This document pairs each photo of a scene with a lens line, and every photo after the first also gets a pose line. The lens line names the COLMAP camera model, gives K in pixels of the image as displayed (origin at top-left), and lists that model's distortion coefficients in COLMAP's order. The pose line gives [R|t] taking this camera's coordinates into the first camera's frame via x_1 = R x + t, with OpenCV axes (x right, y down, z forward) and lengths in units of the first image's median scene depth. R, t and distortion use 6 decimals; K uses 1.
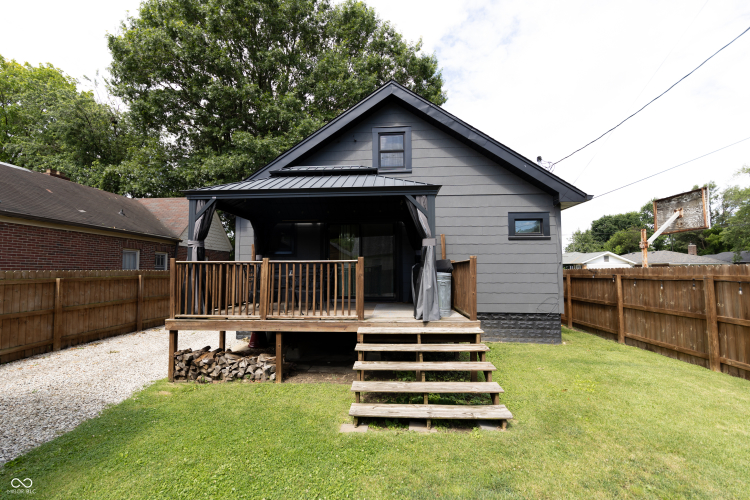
lens RADIAL K [[332.8, 0, 373.9], [0, 332.8, 253.6], [0, 0, 1]] dist [0.001603, 0.000337]
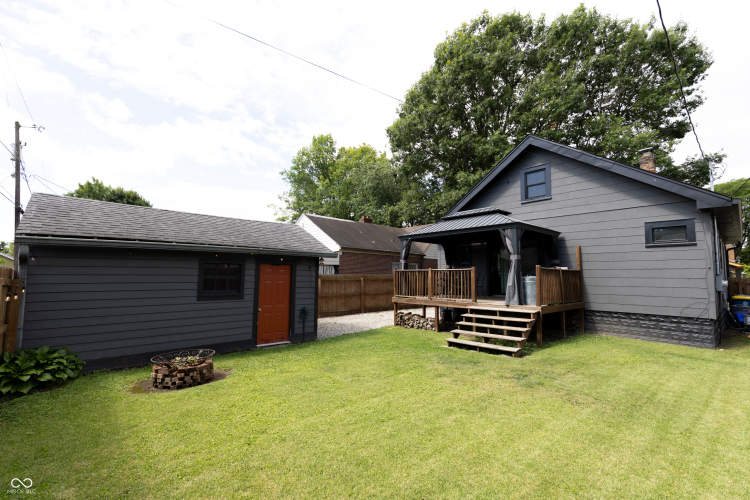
lens RADIAL K [[332.8, 0, 373.9], [0, 332.8, 253.6], [0, 0, 1]] dist [0.001603, 0.000337]
pose [[0.719552, -0.040344, -0.693266, 0.525333], [0.029418, 0.999186, -0.027613, -0.018182], [0.693816, -0.000526, 0.720153, -0.419393]]
